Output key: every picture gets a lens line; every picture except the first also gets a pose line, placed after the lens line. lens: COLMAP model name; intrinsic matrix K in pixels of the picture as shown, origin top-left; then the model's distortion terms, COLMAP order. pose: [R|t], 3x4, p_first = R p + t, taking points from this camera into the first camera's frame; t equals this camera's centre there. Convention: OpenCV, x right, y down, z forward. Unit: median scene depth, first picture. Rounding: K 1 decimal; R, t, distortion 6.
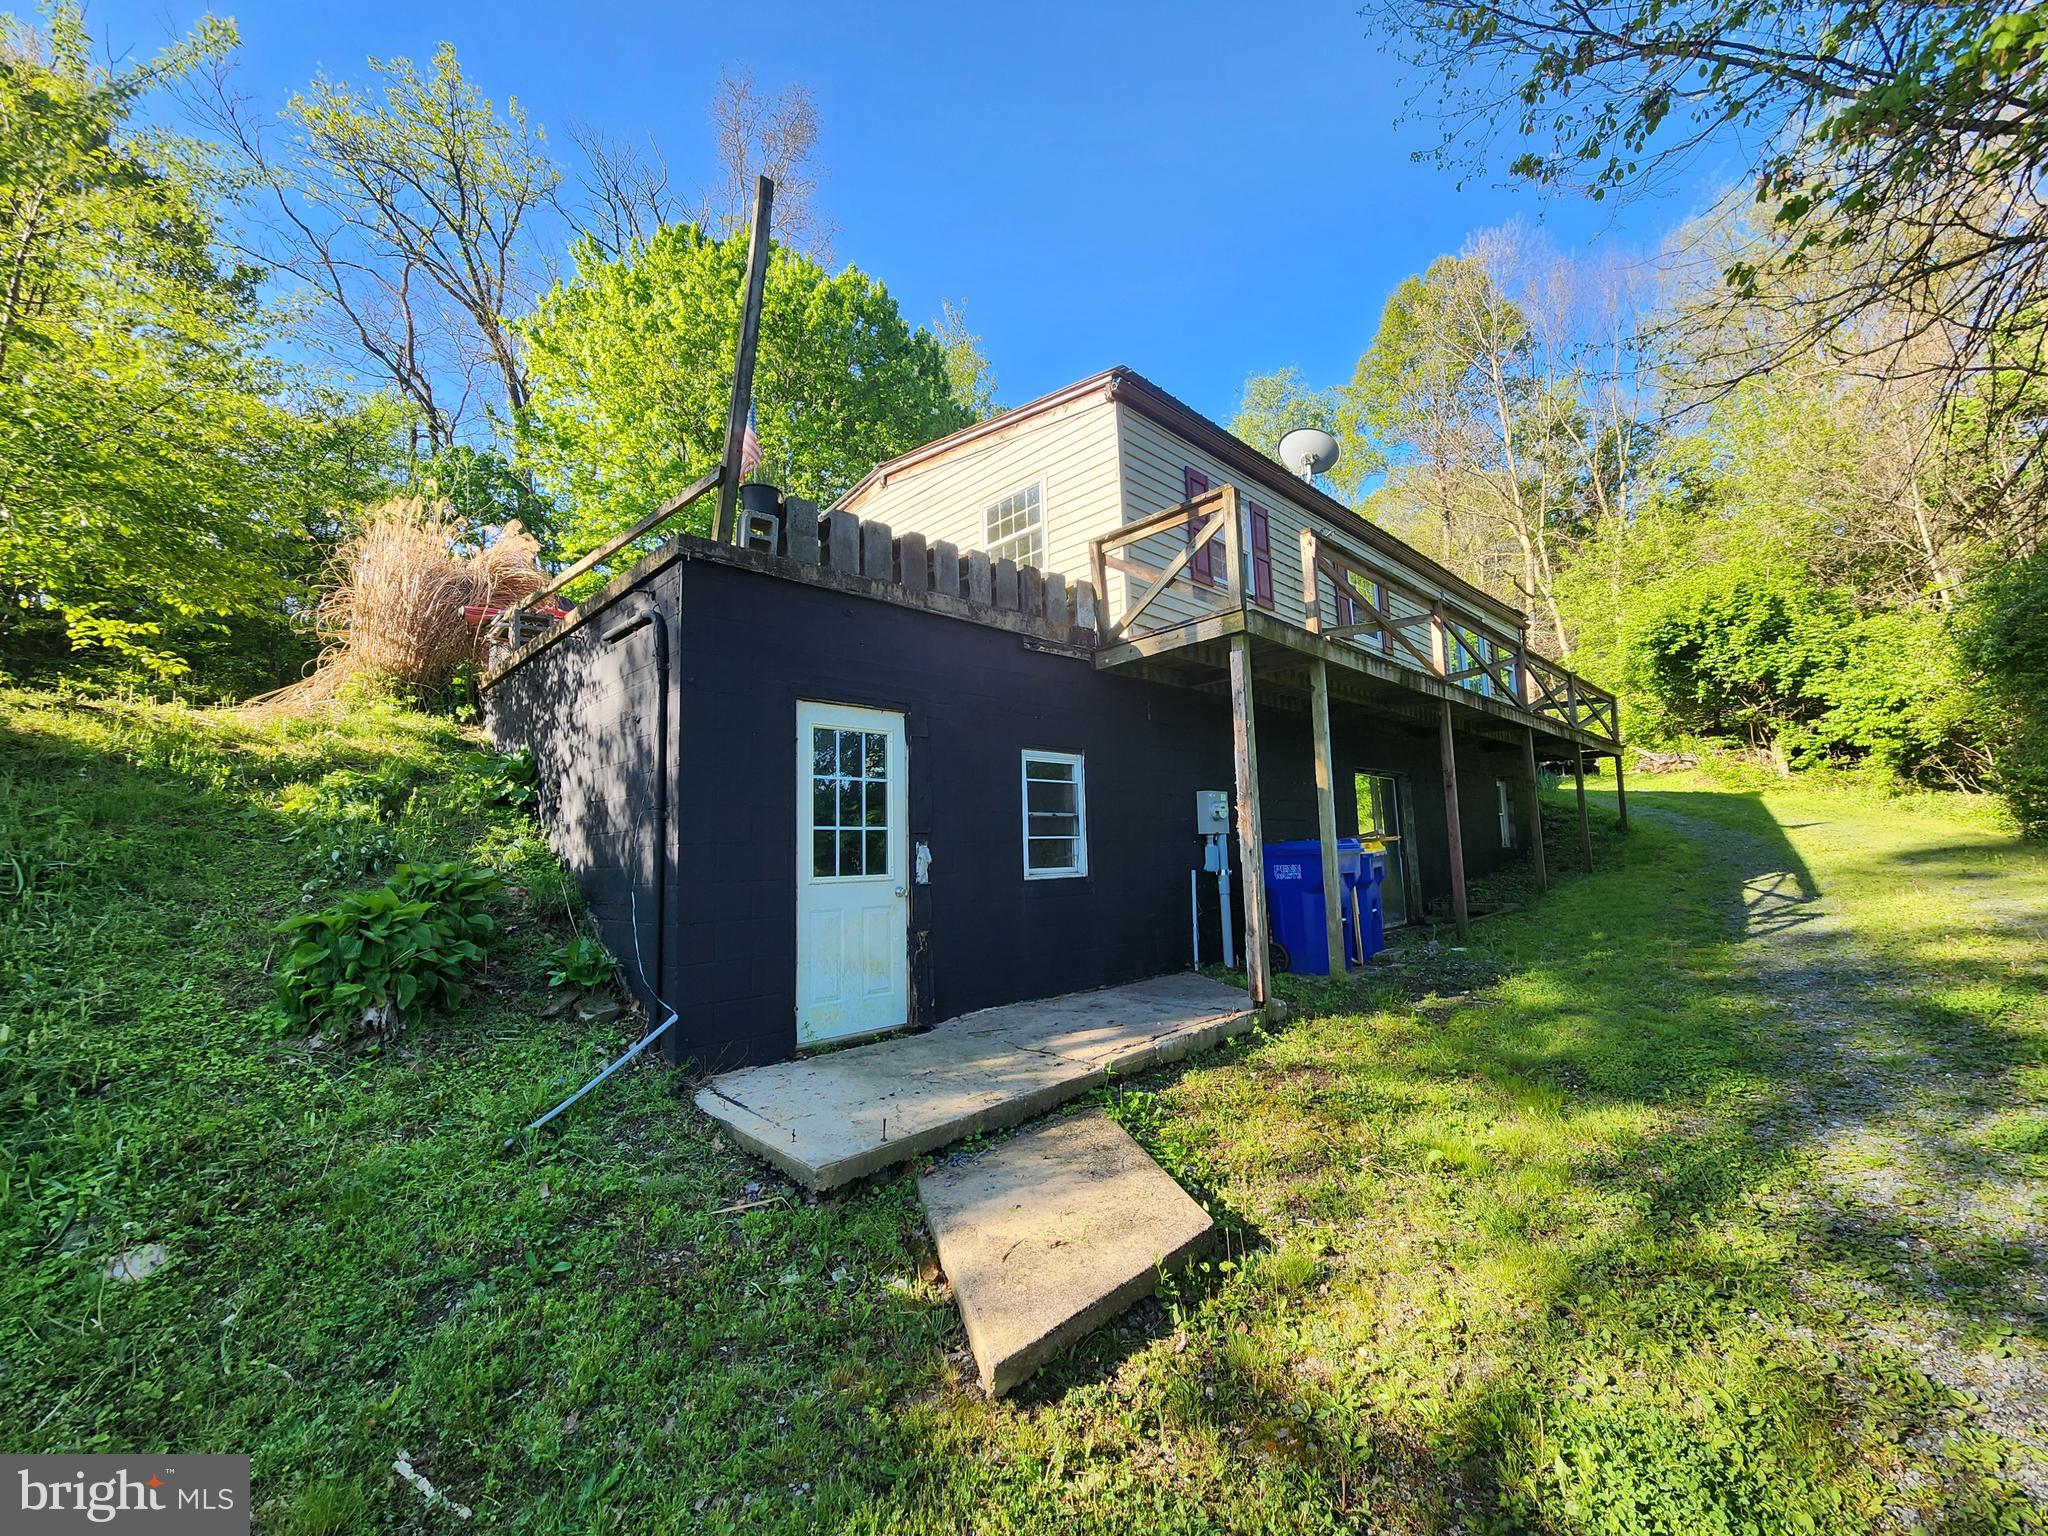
lens RADIAL K [[826.7, 0, 1024.0], [0, 826.7, 768.0], [0, 0, 1]] dist [0.001286, -0.000158]
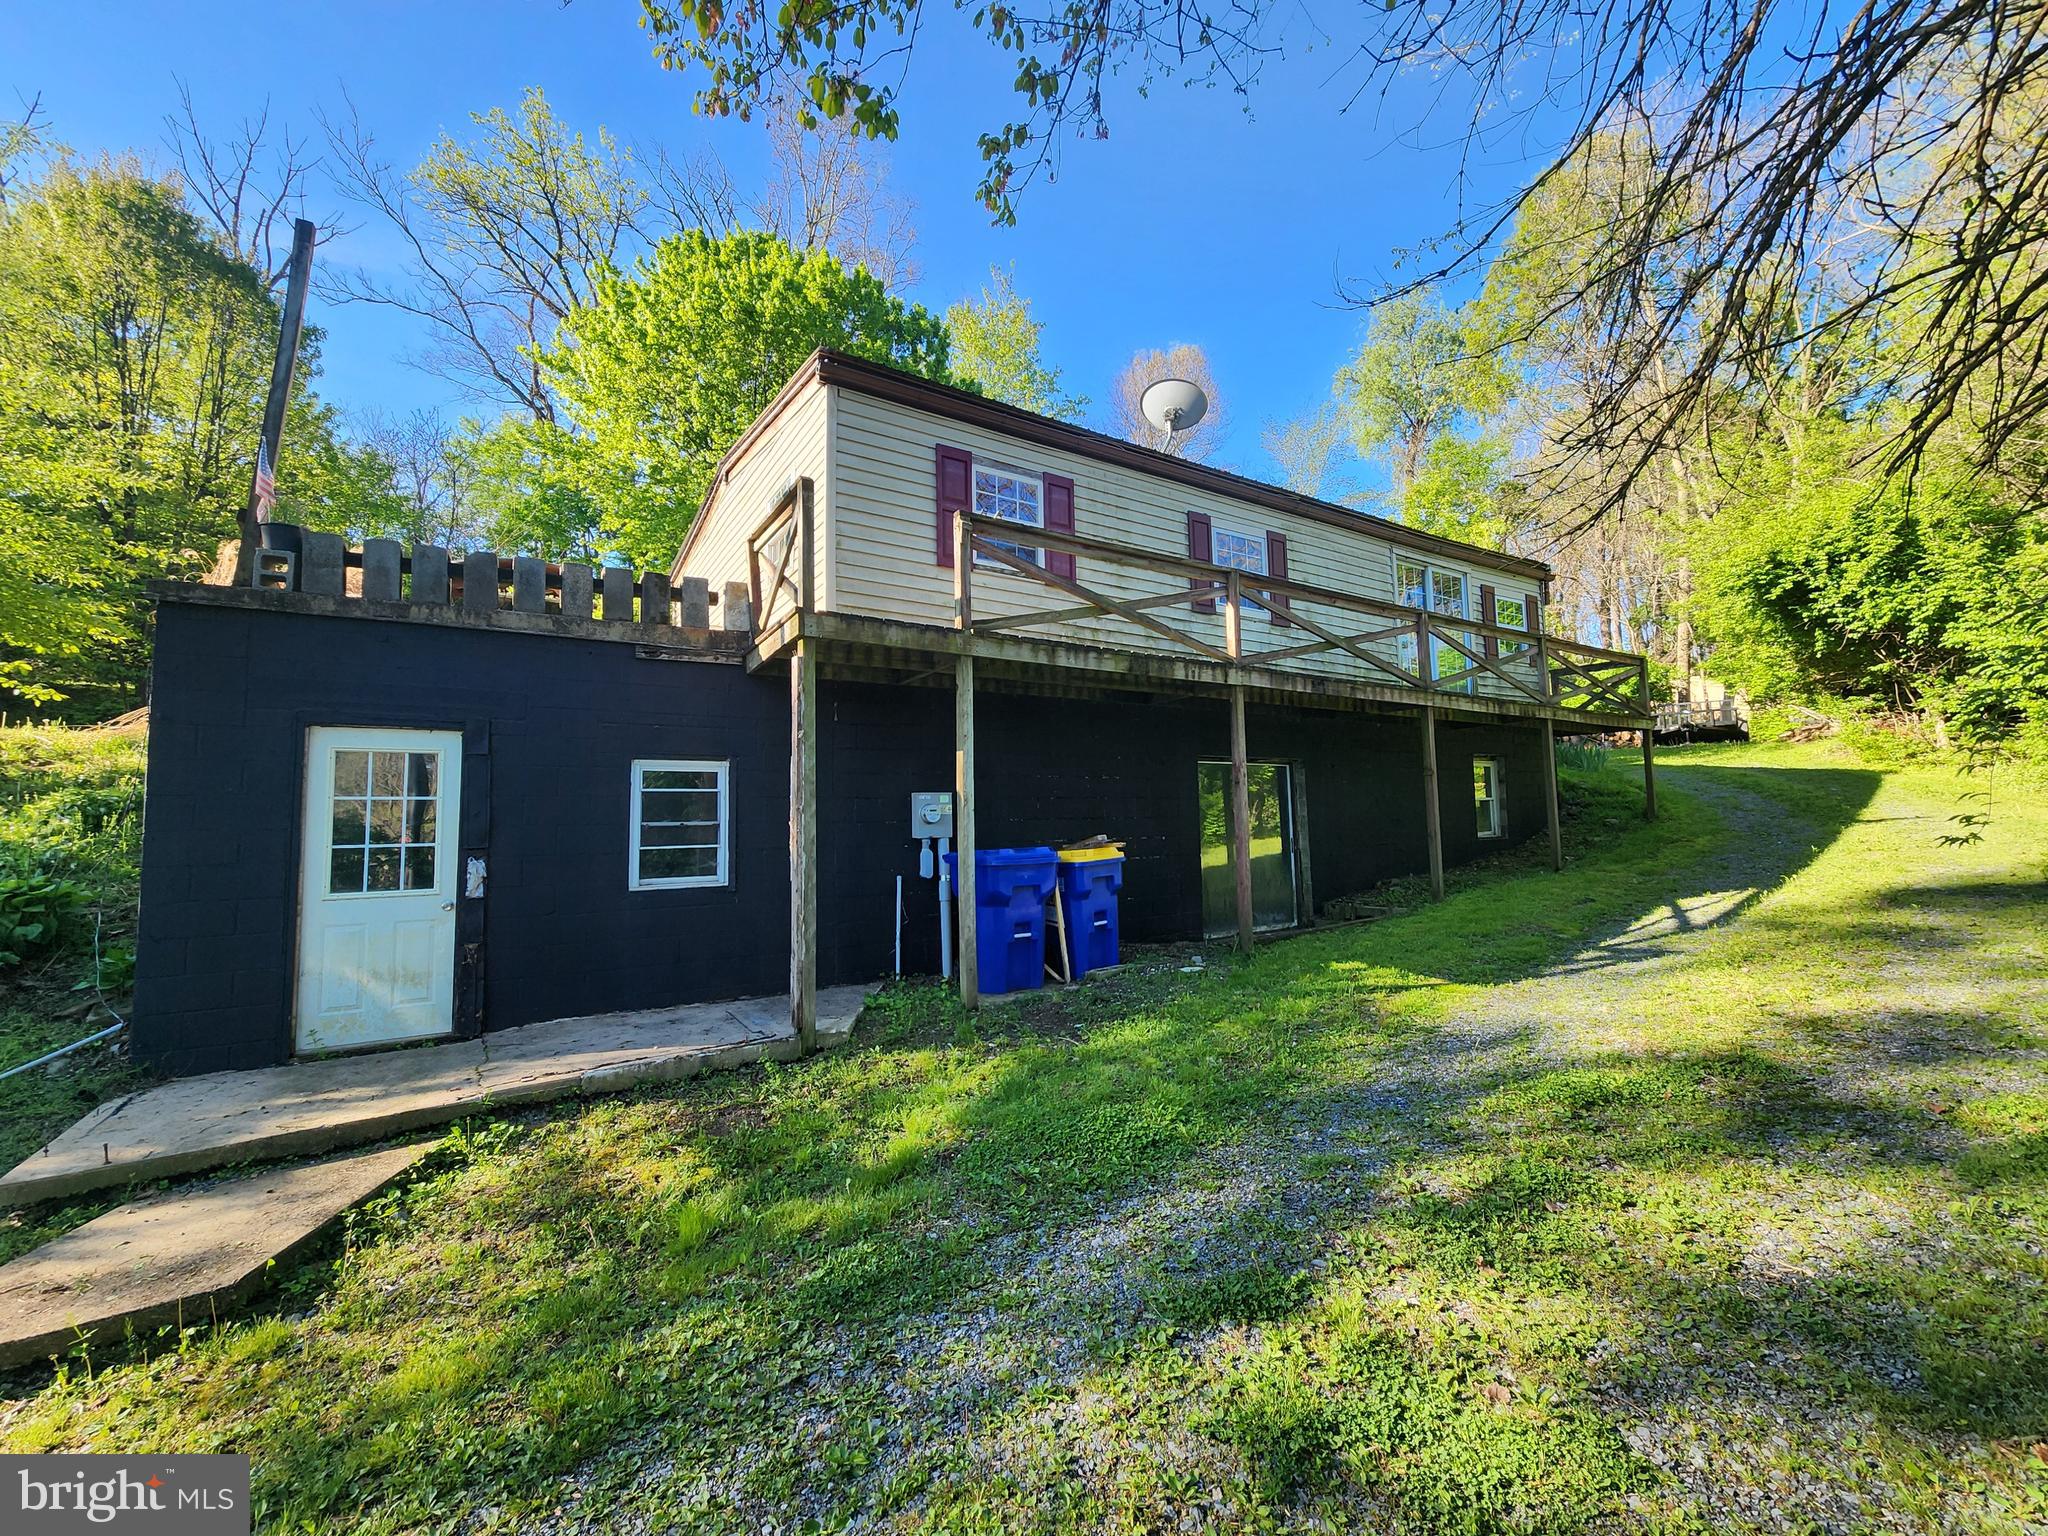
lens RADIAL K [[826.7, 0, 1024.0], [0, 826.7, 768.0], [0, 0, 1]] dist [0.001286, -0.000158]
pose [[0.978209, -0.007859, -0.207476, 0.546725], [0.016273, 0.999111, 0.038881, -0.036242], [0.206986, -0.041411, 0.977467, 0.101331]]
